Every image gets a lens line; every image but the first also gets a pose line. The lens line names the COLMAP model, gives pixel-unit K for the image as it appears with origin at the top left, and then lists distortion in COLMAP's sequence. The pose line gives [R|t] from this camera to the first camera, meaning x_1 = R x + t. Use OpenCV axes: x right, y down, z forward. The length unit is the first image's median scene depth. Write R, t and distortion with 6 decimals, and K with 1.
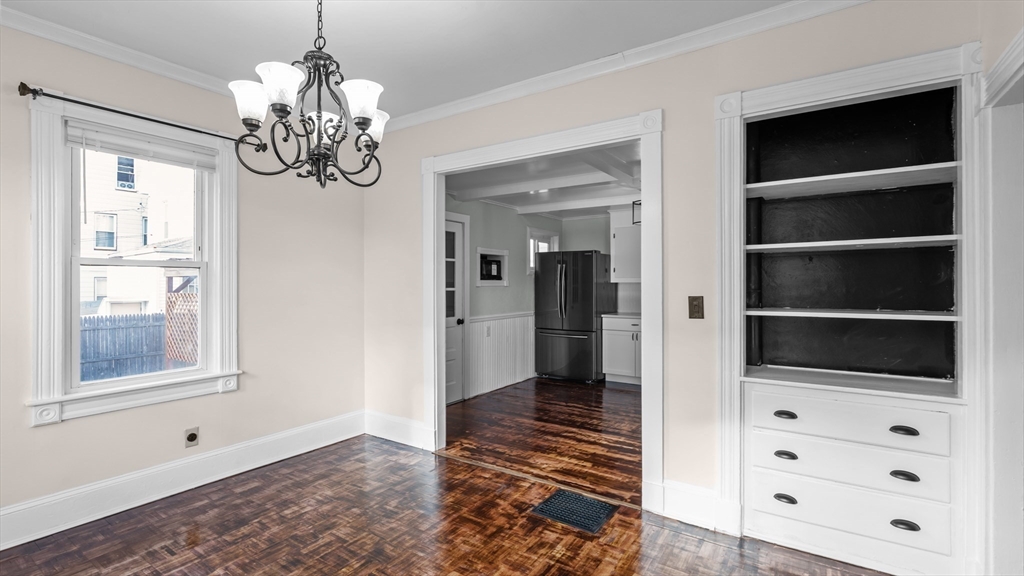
lens RADIAL K [[463.3, 0, 507.5], [0, 463.3, 291.6], [0, 0, 1]] dist [-0.002760, 0.000109]
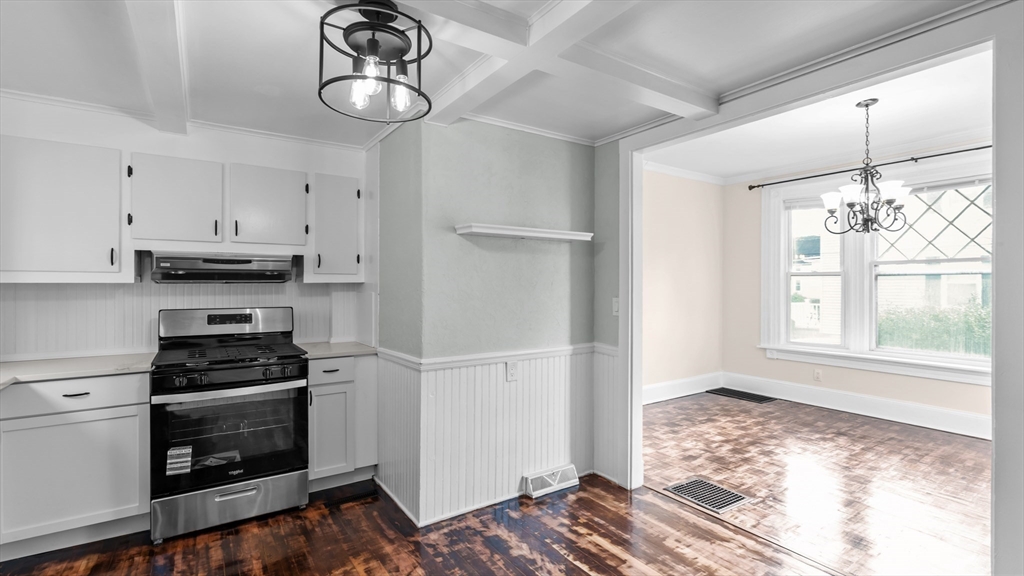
lens RADIAL K [[466.2, 0, 512.0], [0, 466.2, 288.0], [0, 0, 1]] dist [-0.002680, -0.000185]
pose [[-0.931576, -0.005665, 0.363503, 0.153502], [0.002695, 0.999743, 0.022487, -0.034740], [-0.363537, 0.021928, -0.931322, 1.870465]]
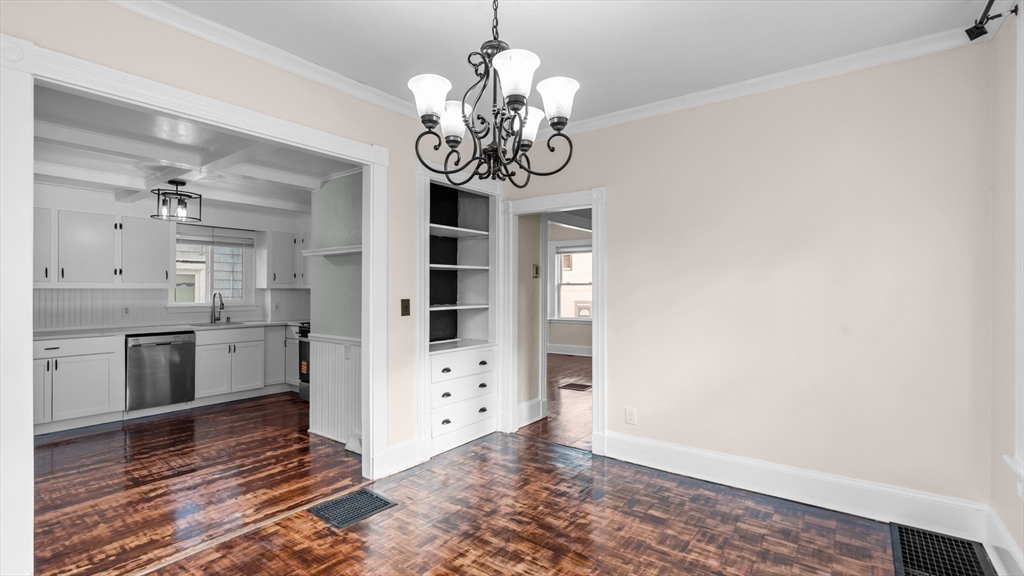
lens RADIAL K [[463.3, 0, 507.5], [0, 463.3, 291.6], [0, 0, 1]] dist [-0.002760, 0.000109]
pose [[0.049515, -0.002397, 0.998771, -0.750062], [0.017121, 0.999852, 0.001551, -0.007308], [-0.998627, 0.017024, 0.049549, 0.510388]]
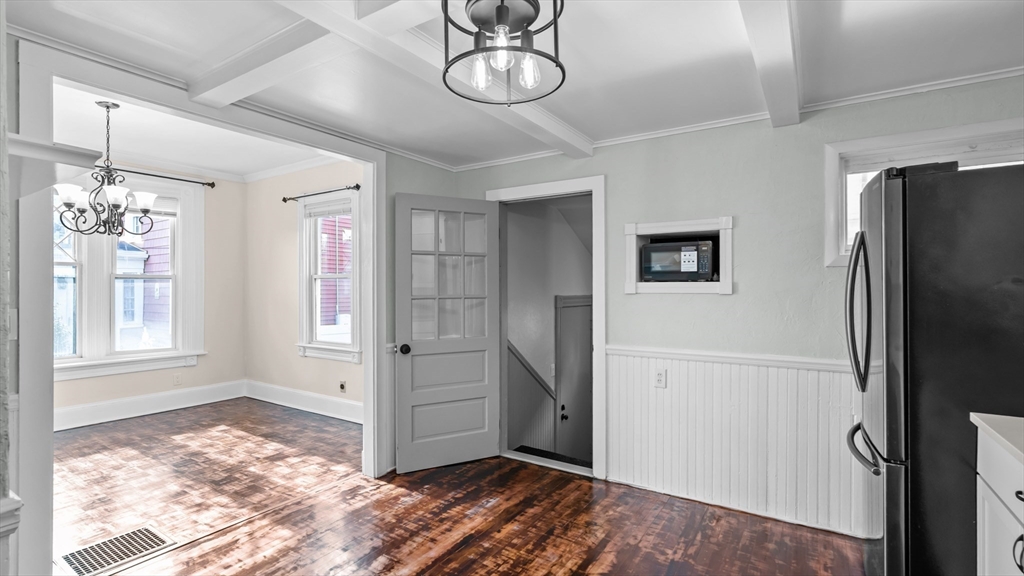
lens RADIAL K [[475.2, 0, 512.2], [0, 475.2, 298.6], [0, 0, 1]] dist [-0.001751, -0.000131]
pose [[0.020004, 0.023754, -0.999518, 0.893960], [-0.014045, 0.999626, 0.023475, -0.028686], [0.999701, 0.013569, 0.020330, 1.474739]]
